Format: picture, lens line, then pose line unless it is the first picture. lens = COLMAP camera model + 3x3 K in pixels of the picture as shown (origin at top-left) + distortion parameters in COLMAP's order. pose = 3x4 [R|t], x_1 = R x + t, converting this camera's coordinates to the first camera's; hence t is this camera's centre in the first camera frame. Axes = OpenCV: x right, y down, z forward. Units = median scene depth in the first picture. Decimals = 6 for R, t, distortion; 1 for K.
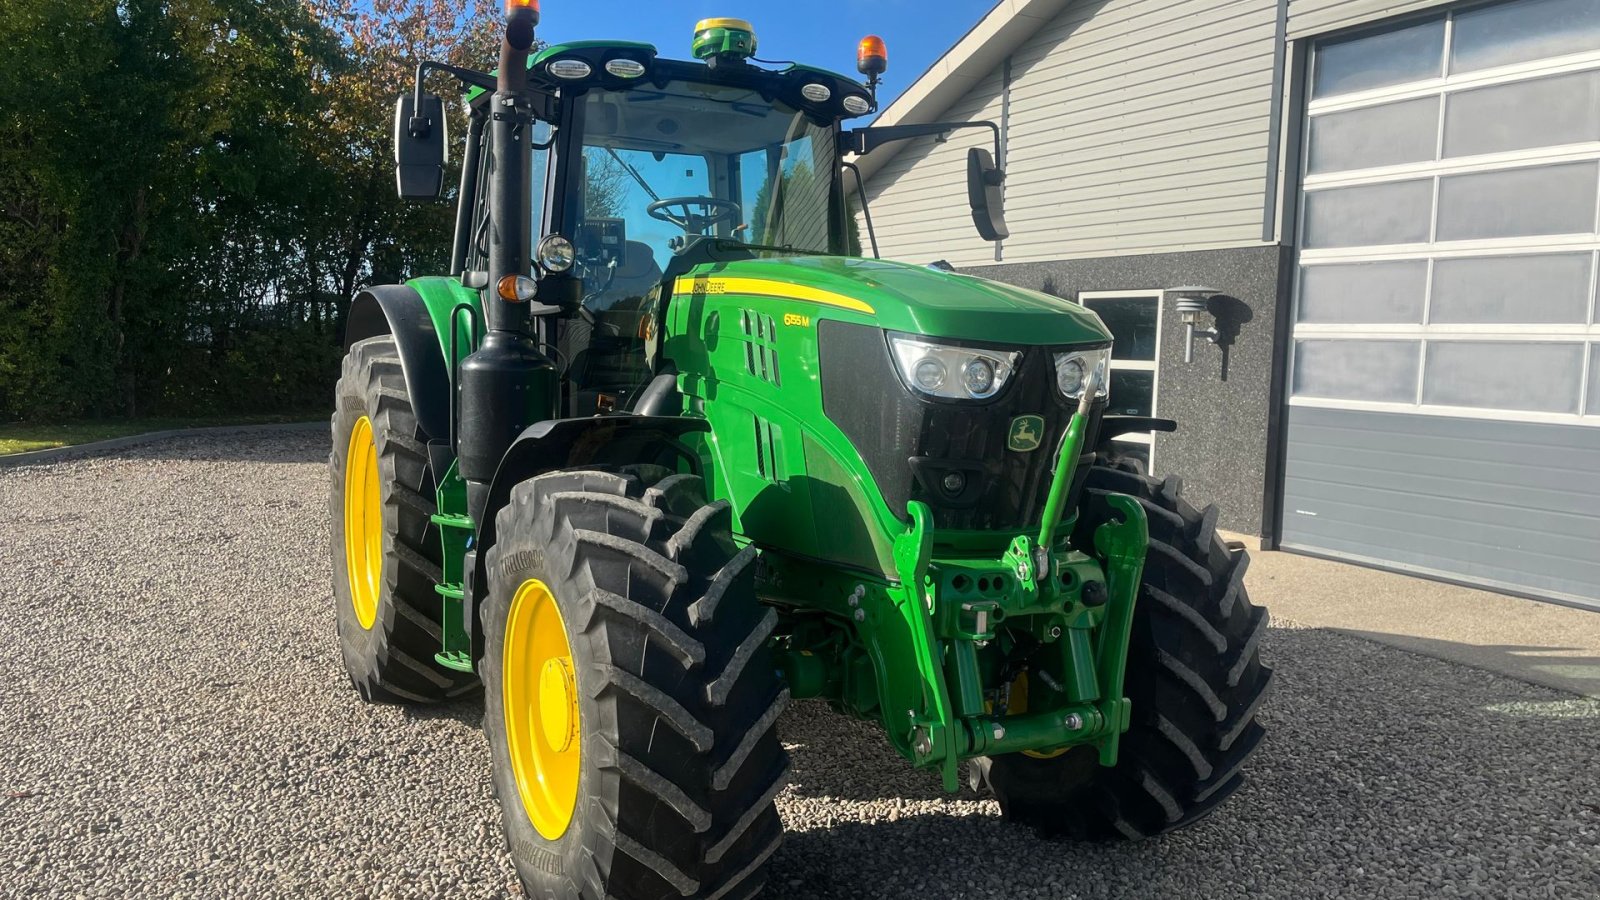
lens RADIAL K [[1280.1, 0, 801.8], [0, 1280.1, 446.9], [0, 0, 1]] dist [0.036926, -0.027070]
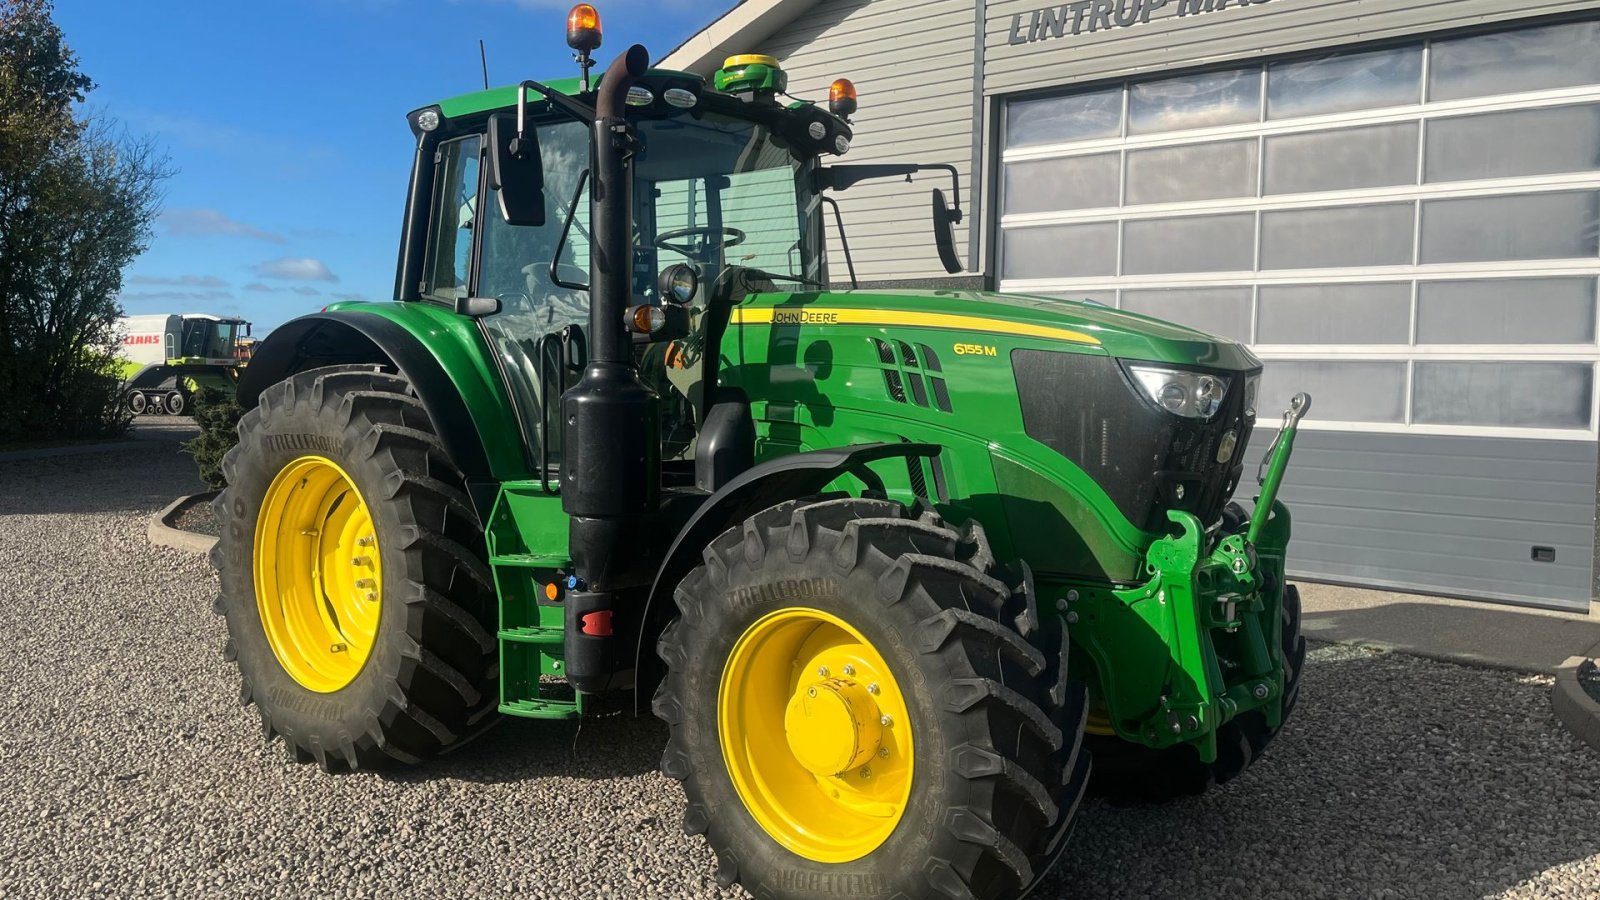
lens RADIAL K [[1280.1, 0, 807.3], [0, 1280.1, 437.6], [0, 0, 1]] dist [0.036926, -0.027070]
pose [[0.925416, -0.031737, 0.377620, -0.216722], [0.039281, 0.999153, -0.012290, -0.007015], [-0.376910, 0.026207, 0.925879, 0.021337]]
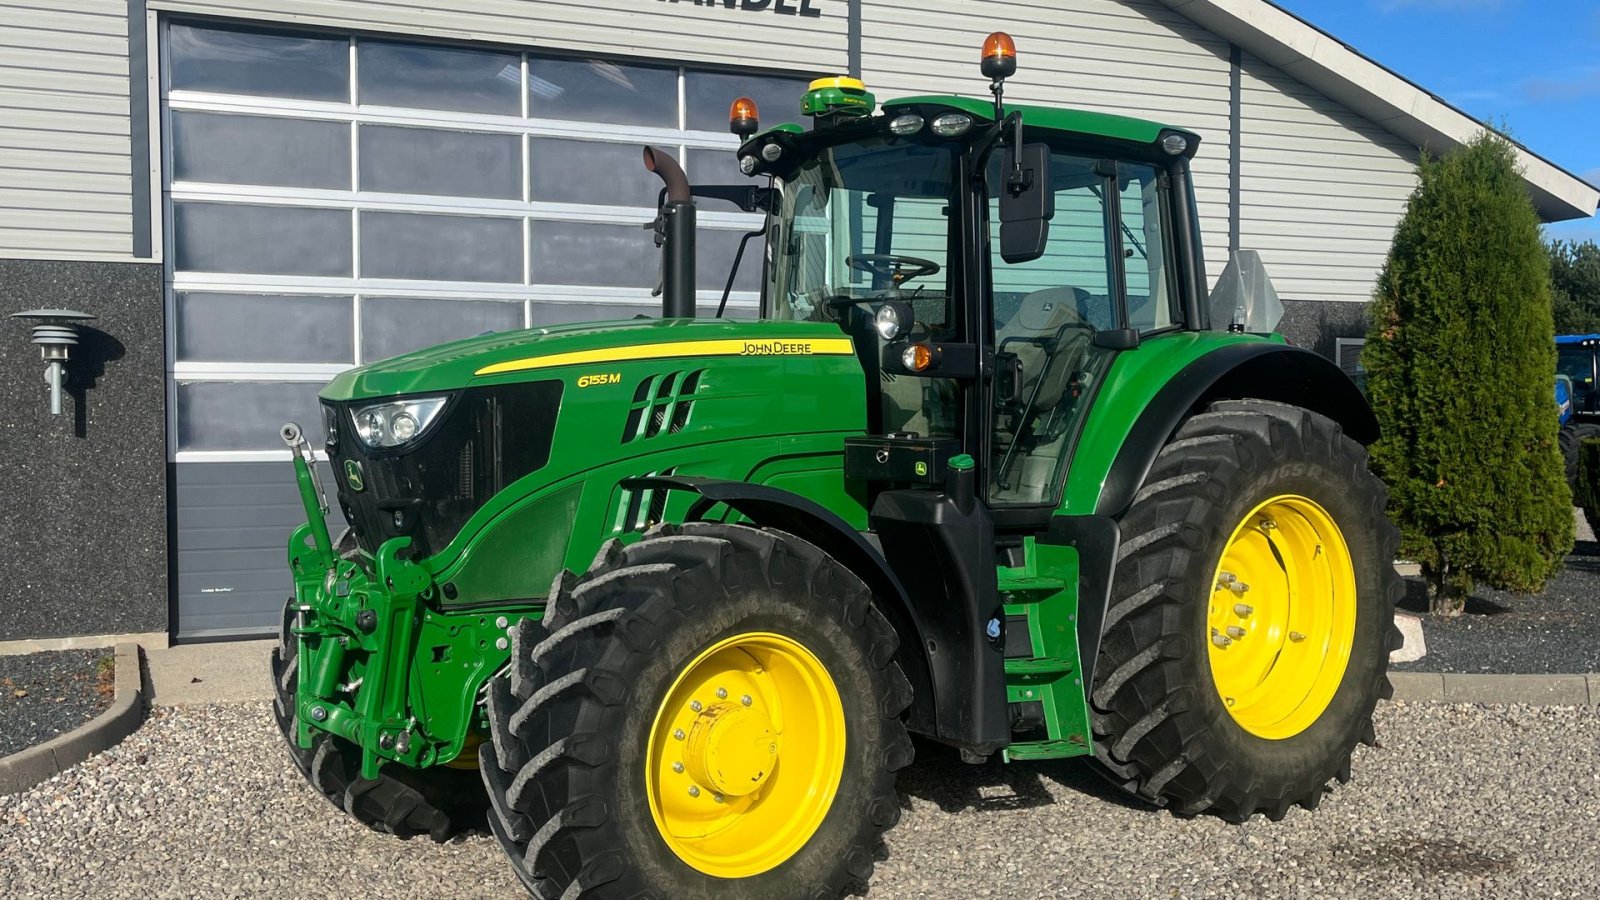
lens RADIAL K [[1566.3, 0, 791.0], [0, 1566.3, 444.6], [0, 0, 1]] dist [0.031813, 0.000000]
pose [[0.097478, -0.052397, 0.993857, -0.603319], [0.082737, 0.995583, 0.044373, -0.060082], [-0.991793, 0.077904, 0.101383, 0.559067]]
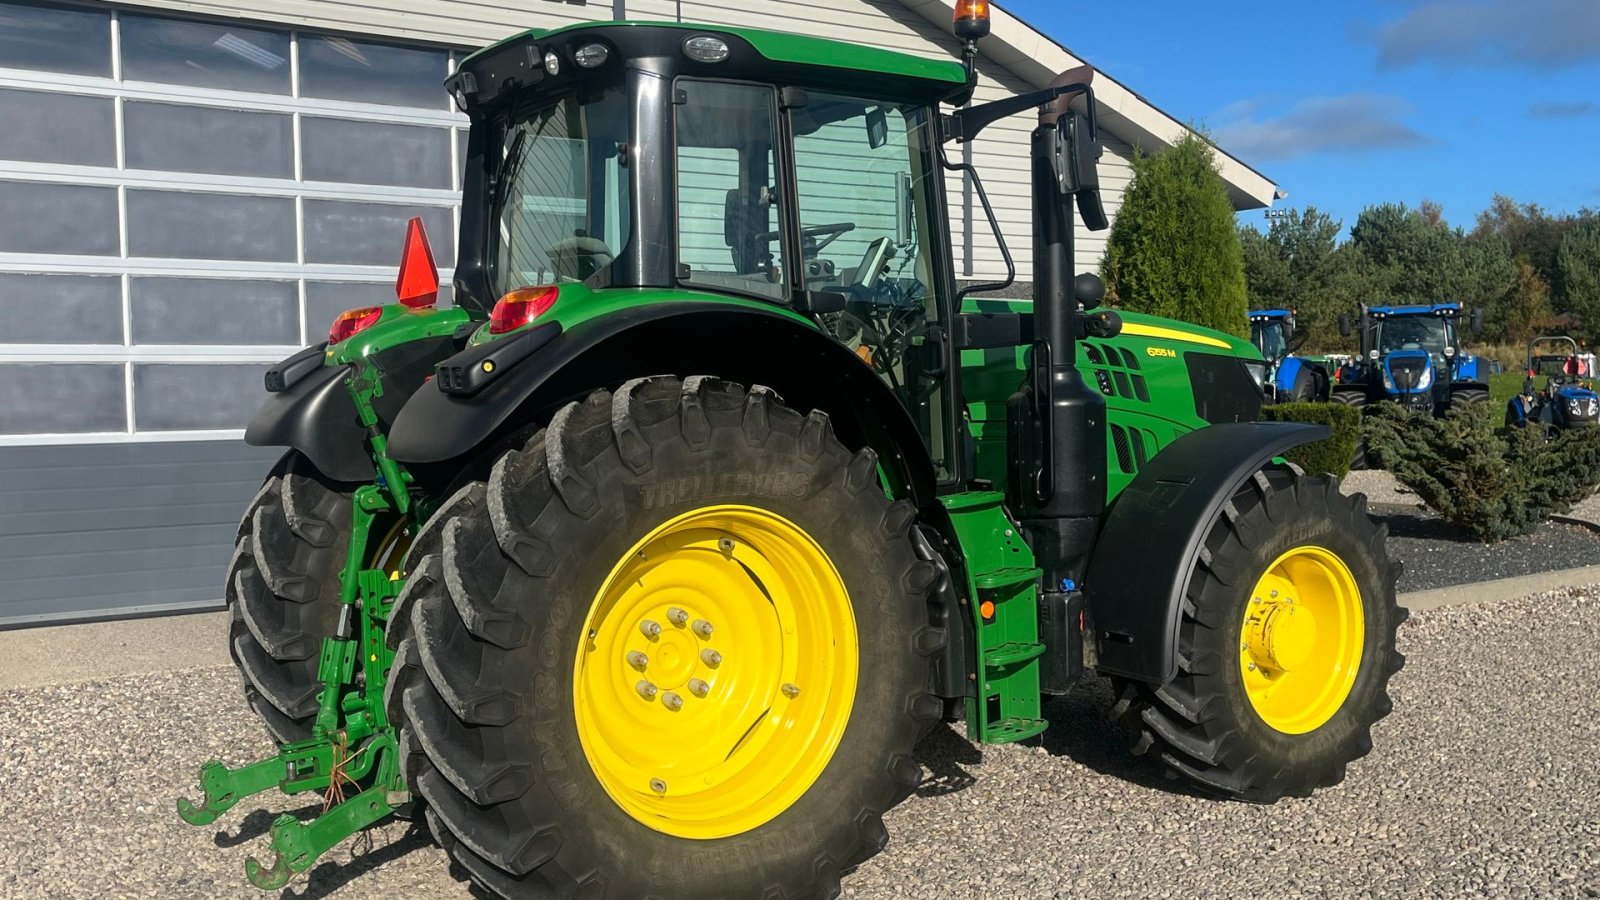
lens RADIAL K [[1566.3, 0, 794.6], [0, 1566.3, 457.7], [0, 0, 1]] dist [0.031813, 0.000000]
pose [[-0.096410, -0.073905, 0.992594, -0.665089], [0.088663, 0.992637, 0.082520, -0.064082], [-0.991385, 0.095963, -0.089147, 0.616211]]
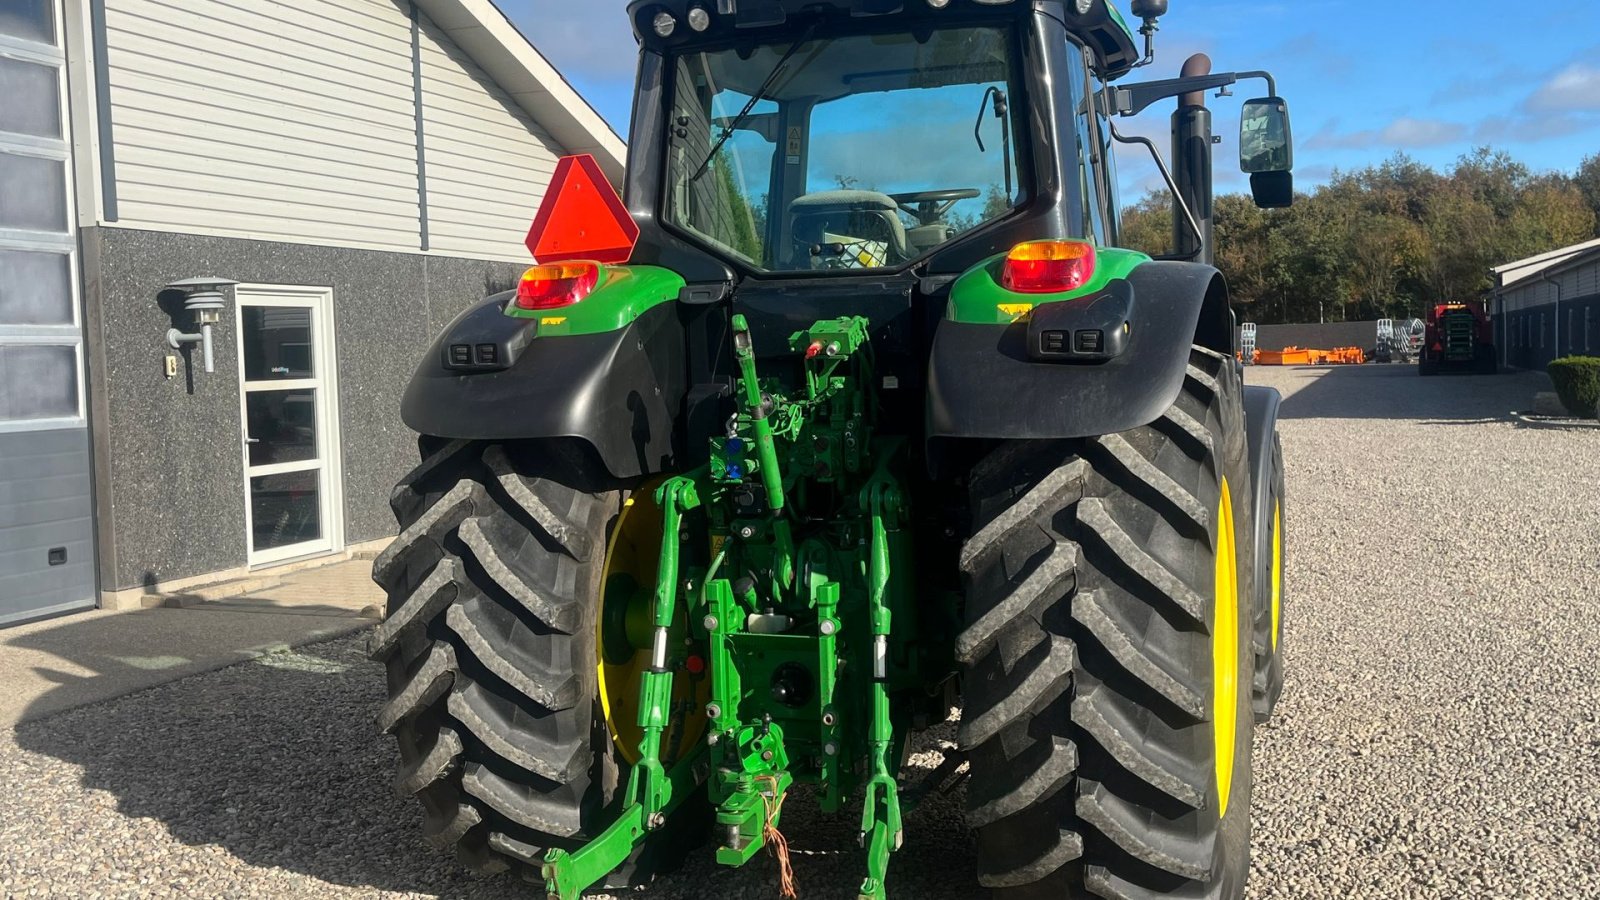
lens RADIAL K [[1566.3, 0, 813.7], [0, 1566.3, 429.2], [0, 0, 1]] dist [0.031813, 0.000000]
pose [[-0.656620, -0.048447, 0.752664, -0.467771], [0.066474, 0.990334, 0.121737, -0.088625], [-0.751286, 0.129967, -0.647053, 0.973902]]
